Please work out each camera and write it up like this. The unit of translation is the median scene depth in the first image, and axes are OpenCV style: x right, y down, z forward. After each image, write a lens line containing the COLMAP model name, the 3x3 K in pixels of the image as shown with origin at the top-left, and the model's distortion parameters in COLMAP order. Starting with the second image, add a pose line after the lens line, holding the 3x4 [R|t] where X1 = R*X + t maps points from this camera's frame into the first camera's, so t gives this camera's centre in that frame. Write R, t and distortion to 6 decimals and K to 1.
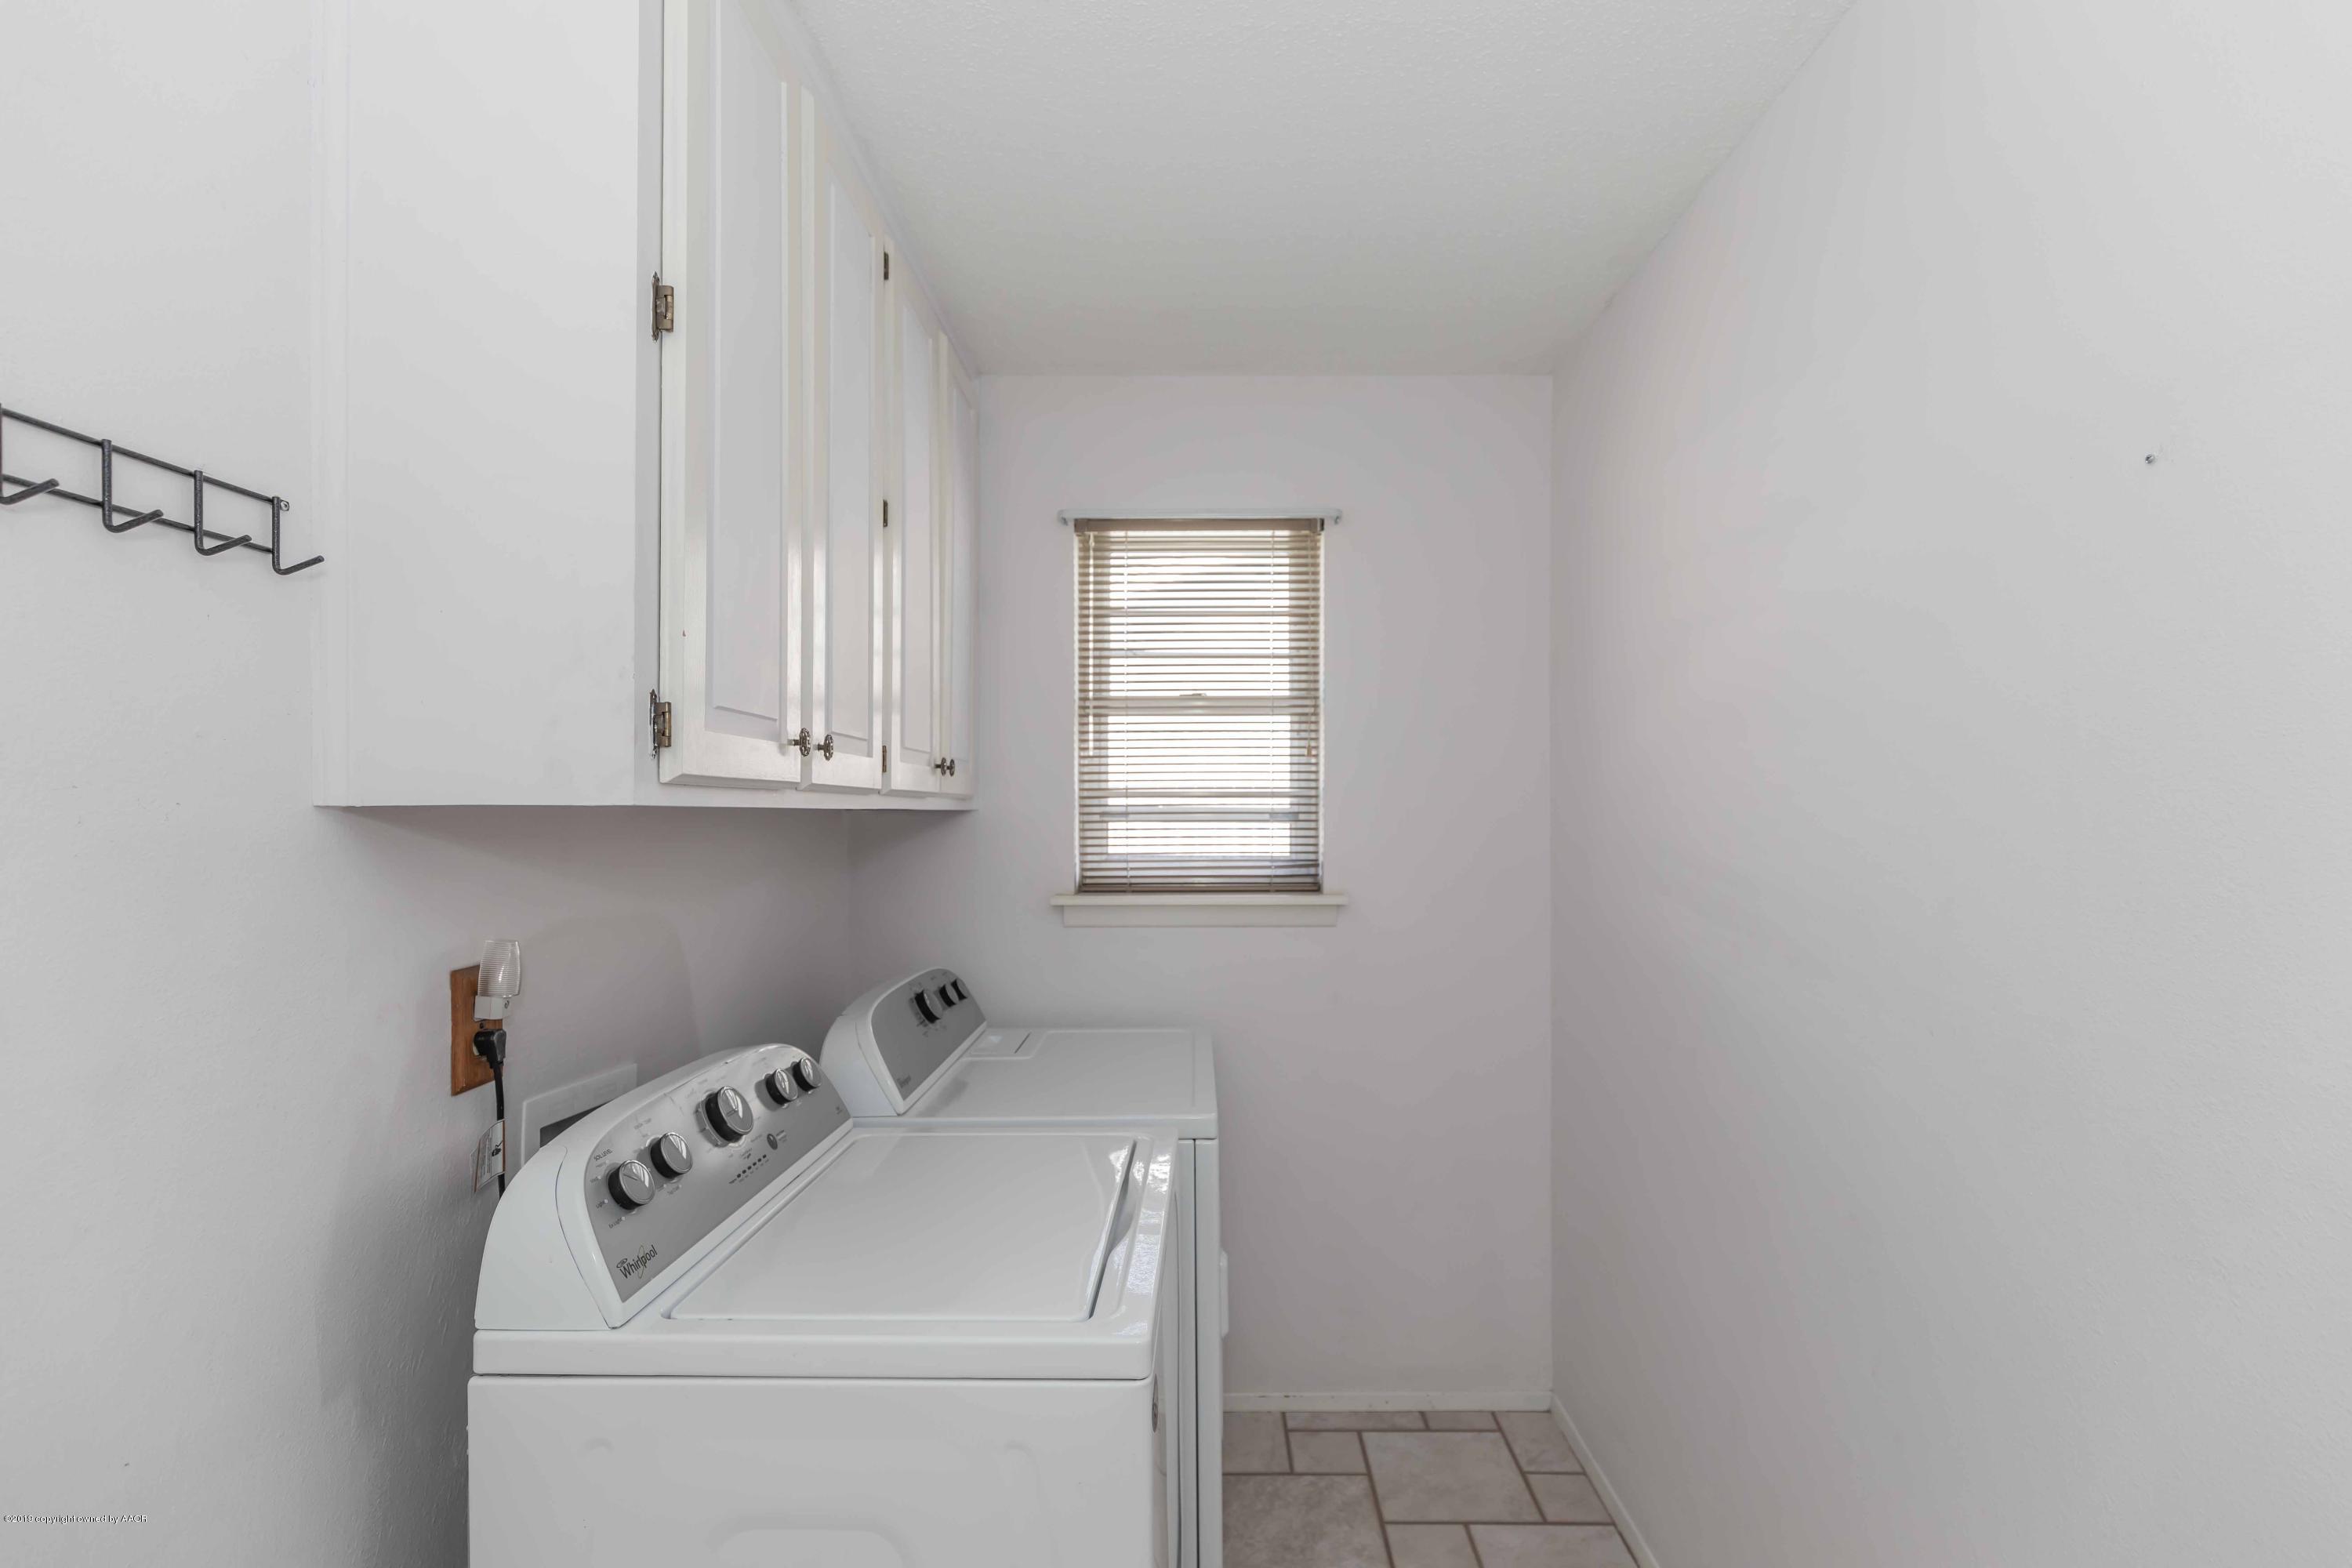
lens RADIAL K [[1115.2, 0, 1185.8], [0, 1115.2, 809.6], [0, 0, 1]] dist [-0.002091, -0.000959]
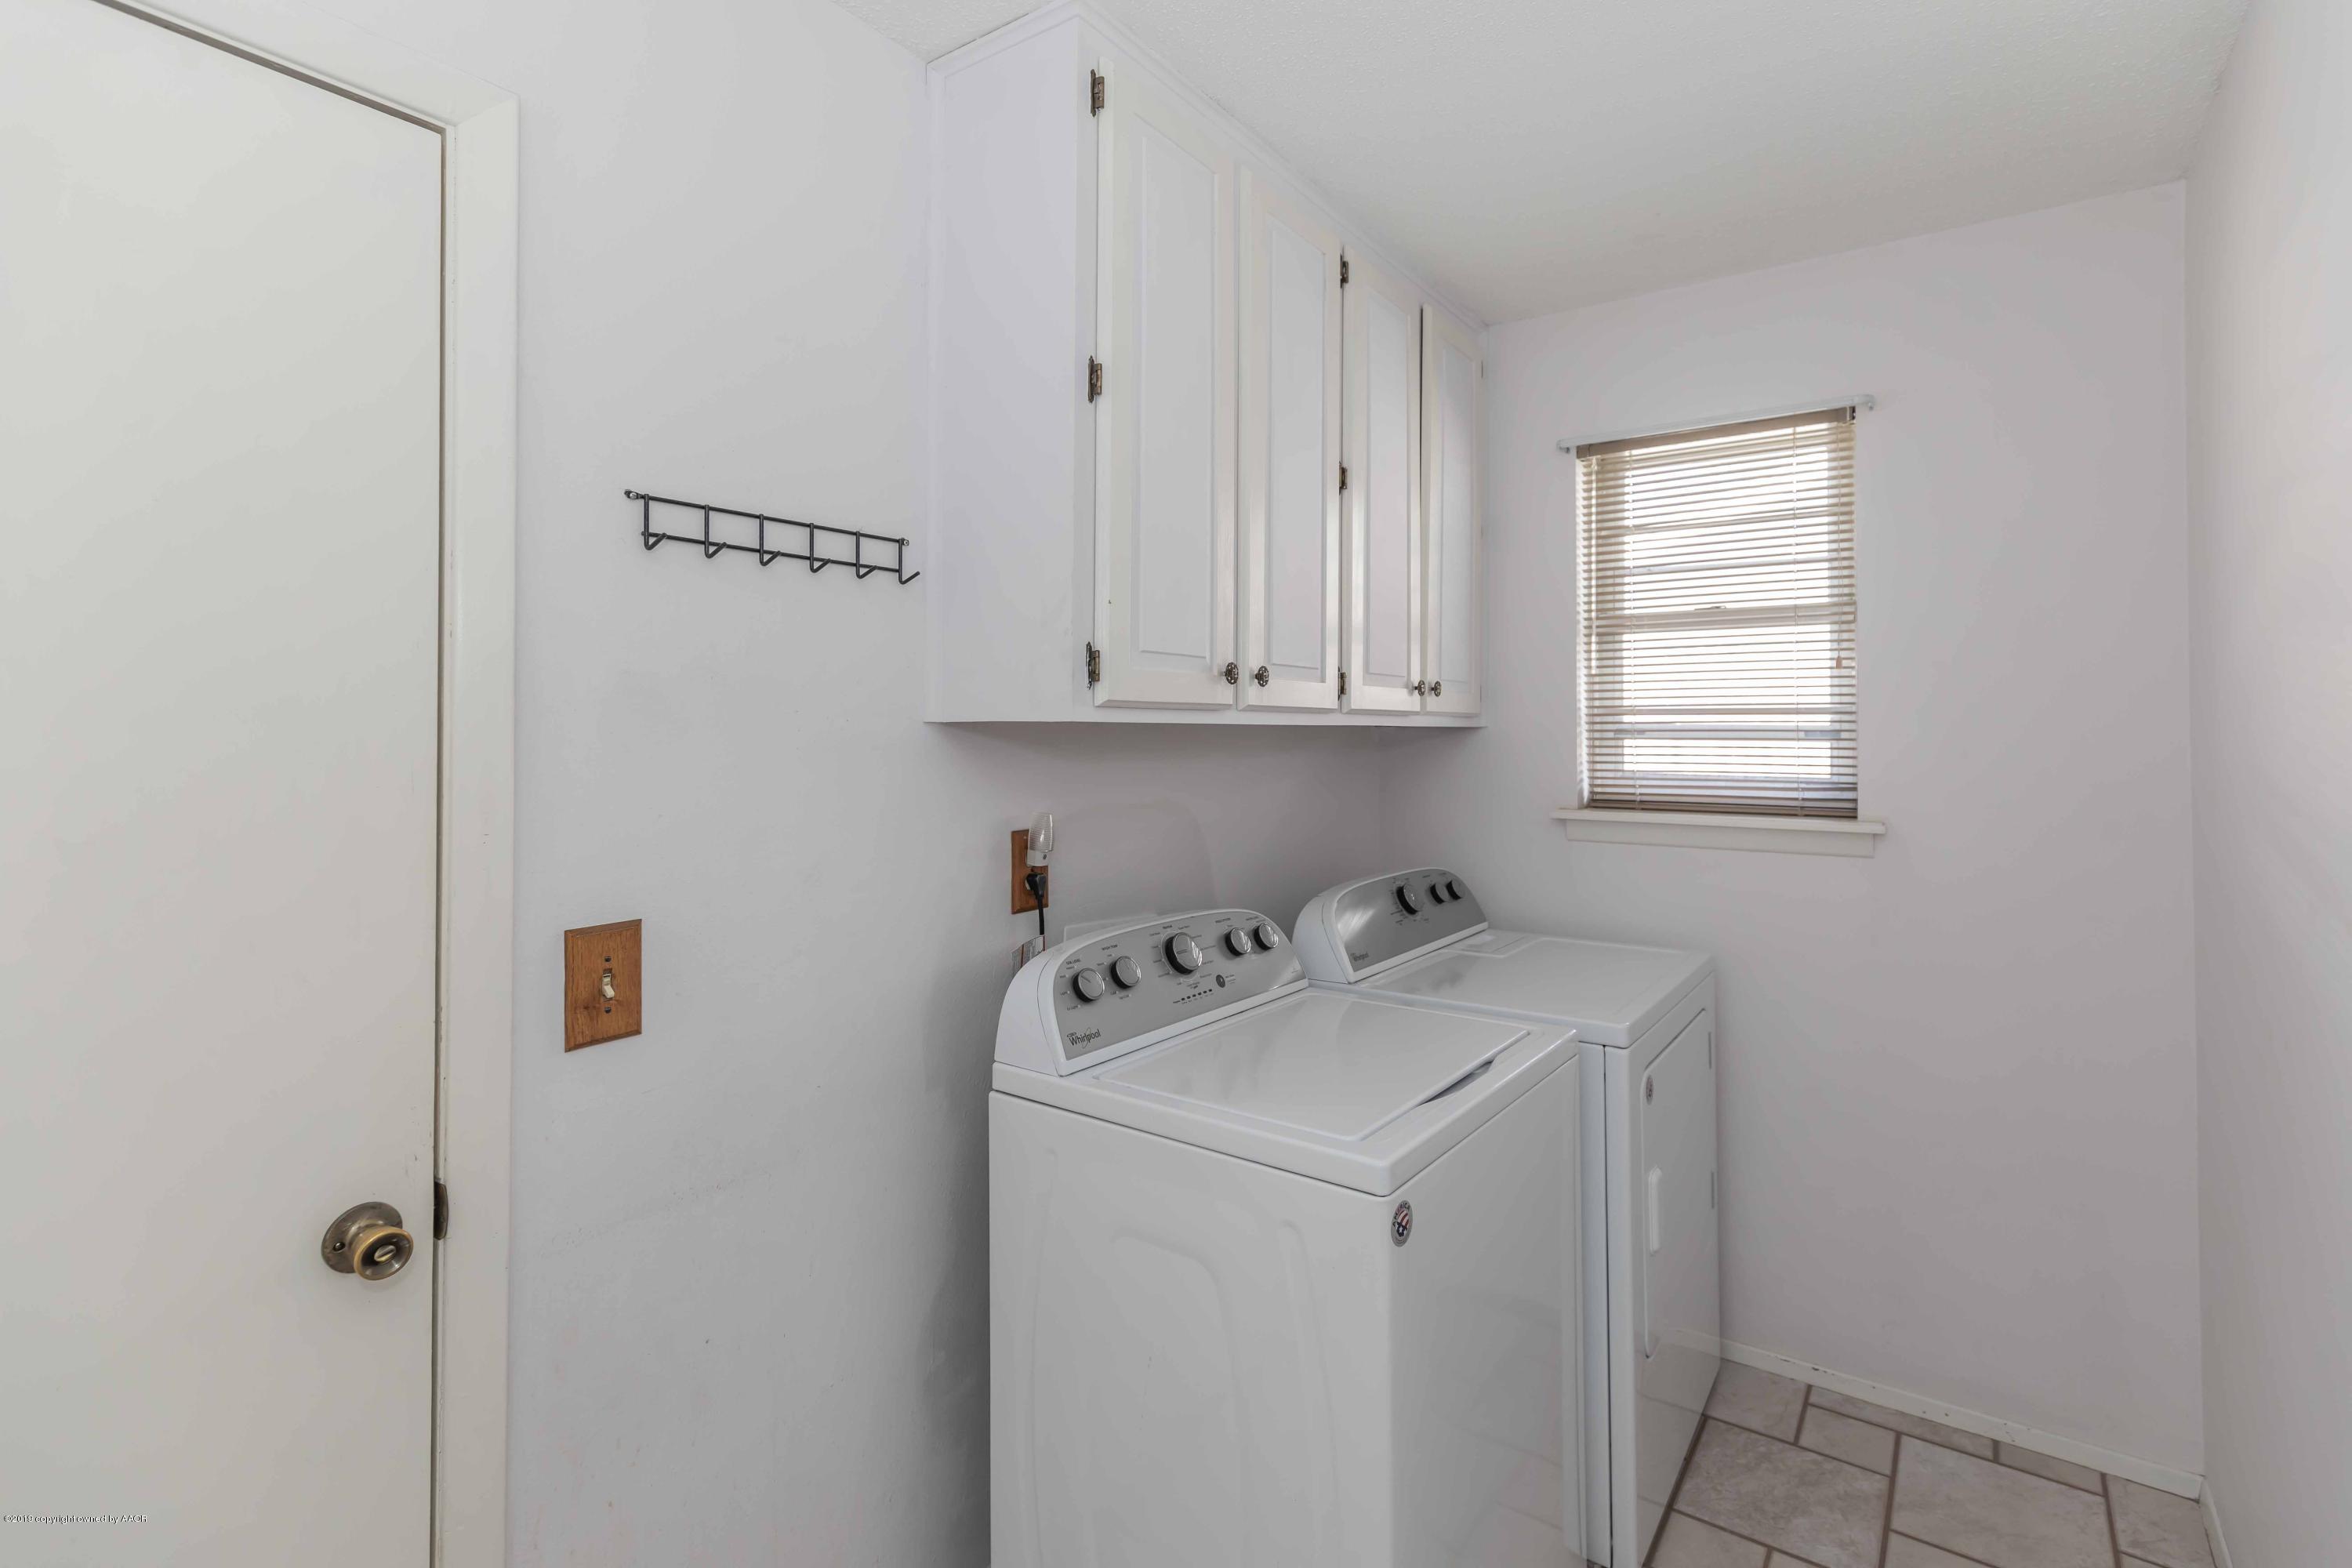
lens RADIAL K [[1090.0, 0, 1176.2], [0, 1090.0, 712.1], [0, 0, 1]] dist [0.000597, -0.000838]
pose [[0.815622, -0.005777, -0.578557, 0.189347], [-0.002602, 0.999903, -0.013652, 0.001292], [0.578580, 0.012640, 0.815528, -0.039927]]
